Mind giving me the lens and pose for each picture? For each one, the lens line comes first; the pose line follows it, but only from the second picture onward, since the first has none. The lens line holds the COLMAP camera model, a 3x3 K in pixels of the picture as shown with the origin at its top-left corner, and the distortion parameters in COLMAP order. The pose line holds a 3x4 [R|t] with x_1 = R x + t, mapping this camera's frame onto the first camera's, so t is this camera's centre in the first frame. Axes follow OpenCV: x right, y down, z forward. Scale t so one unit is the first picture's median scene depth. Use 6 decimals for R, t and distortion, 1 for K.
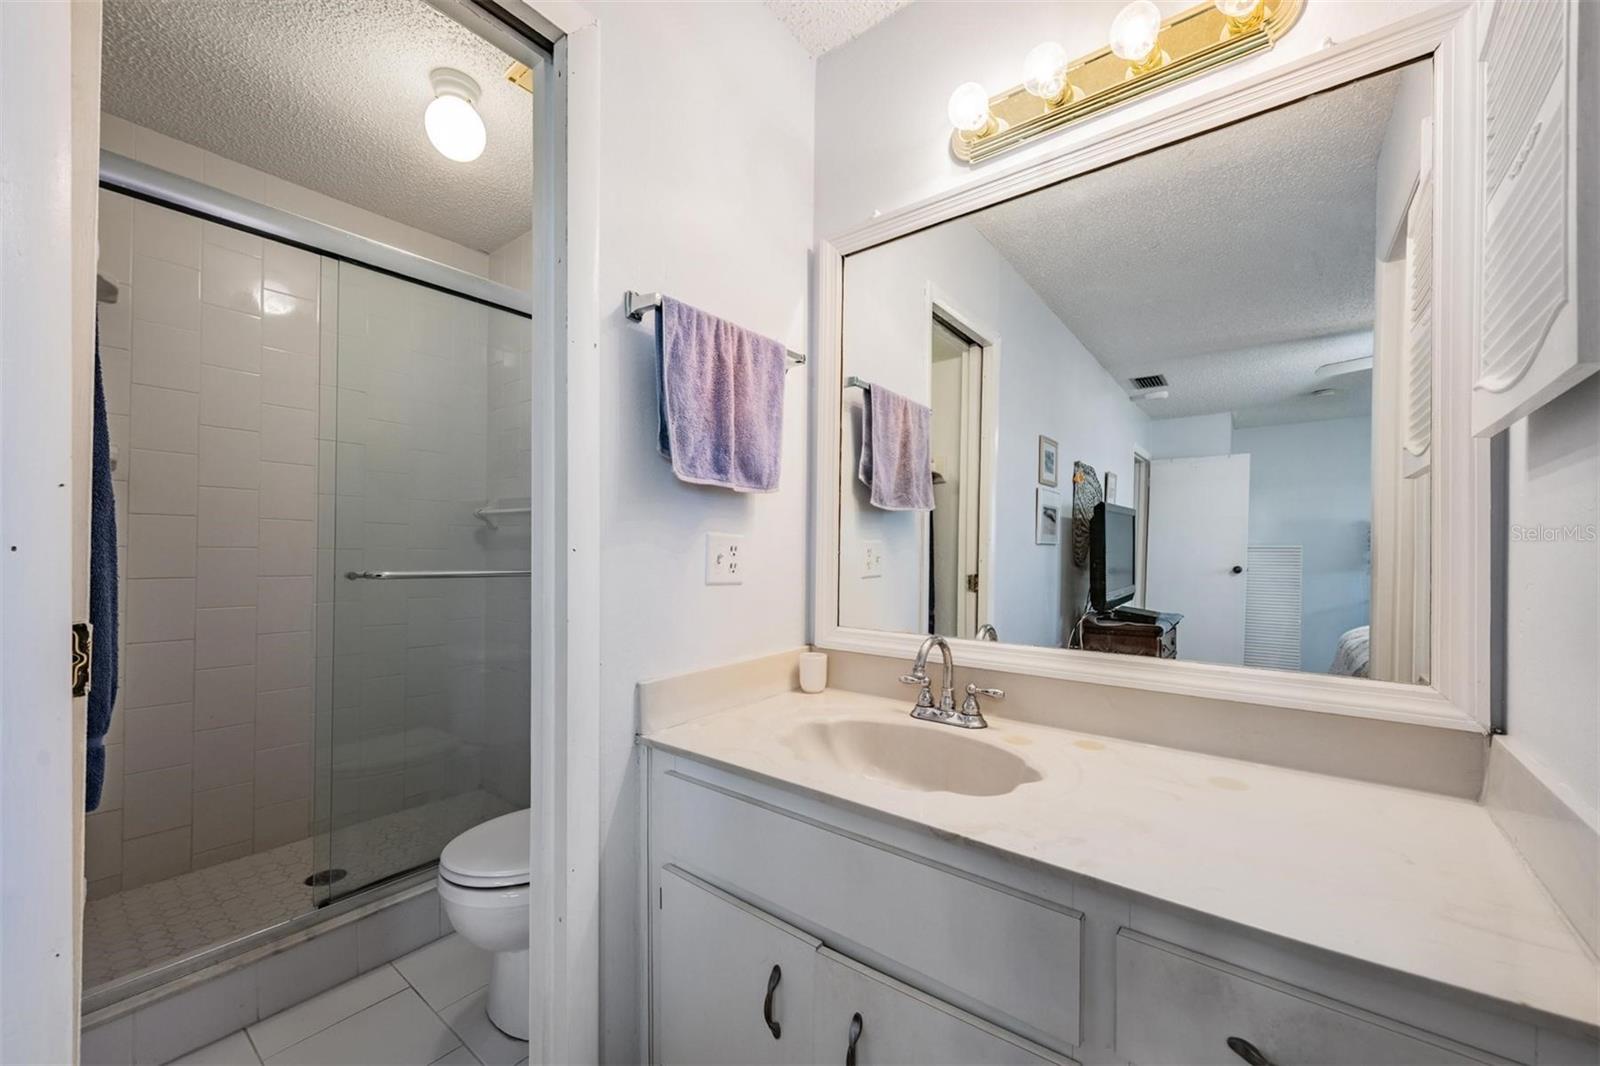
lens RADIAL K [[631.7, 0, 794.1], [0, 631.7, 546.0], [0, 0, 1]] dist [-0.009679, -0.002684]
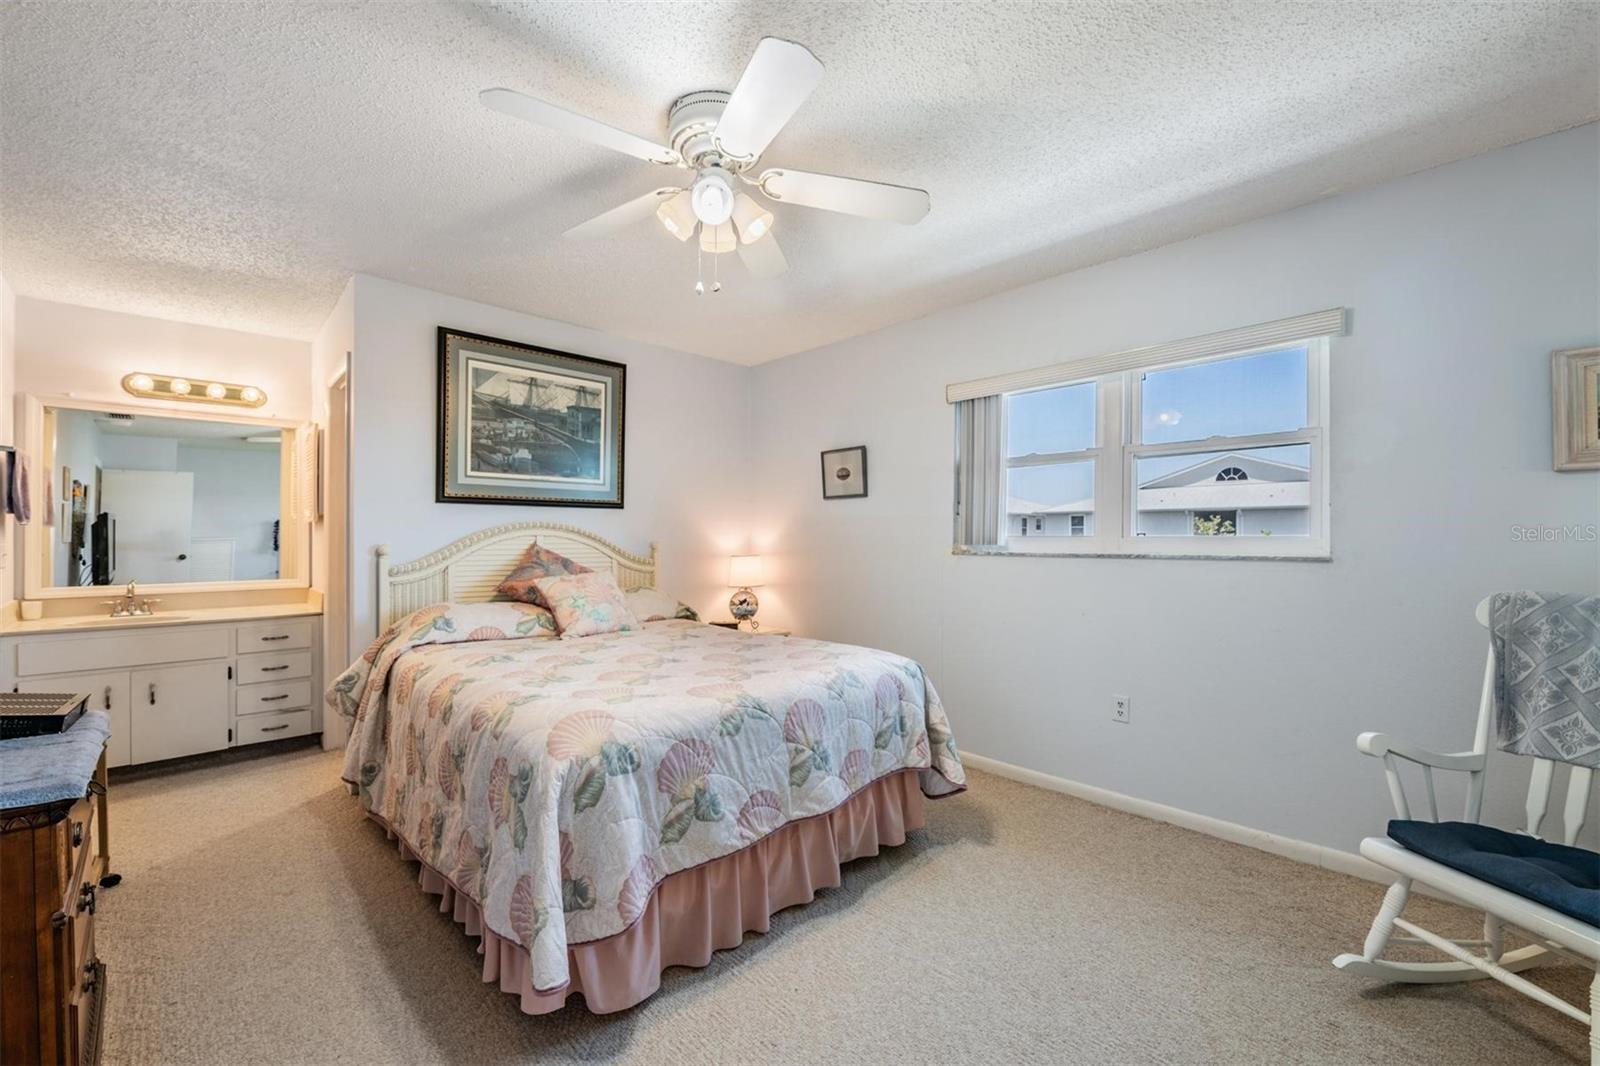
lens RADIAL K [[631.7, 0, 792.7], [0, 631.7, 538.3], [0, 0, 1]] dist [-0.009679, -0.002684]
pose [[0.128546, -0.004955, 0.991691, -1.663065], [-0.004913, 0.999972, 0.005633, -0.058822], [-0.991691, -0.005597, 0.128518, -1.732752]]
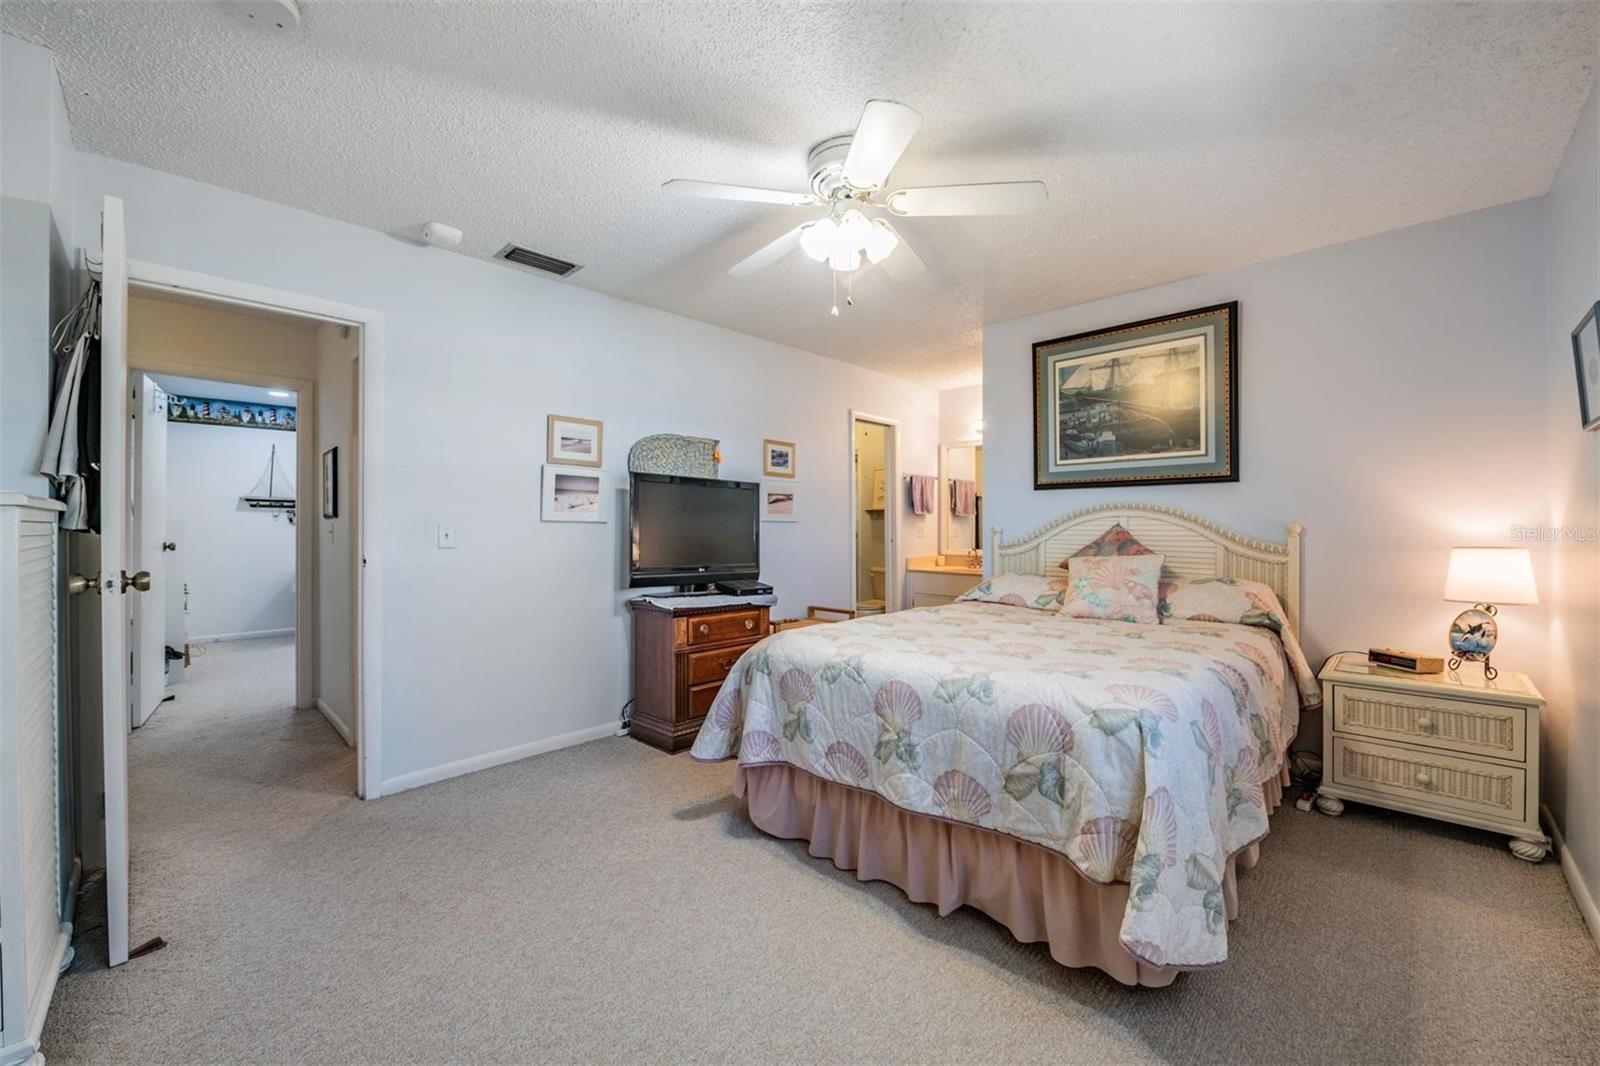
lens RADIAL K [[631.7, 0, 809.8], [0, 631.7, 524.5], [0, 0, 1]] dist [-0.009679, -0.002684]
pose [[0.996046, -0.006725, -0.088585, -0.421207], [0.007120, 0.999966, 0.004149, -0.039470], [0.088555, -0.004763, 0.996060, -2.873027]]
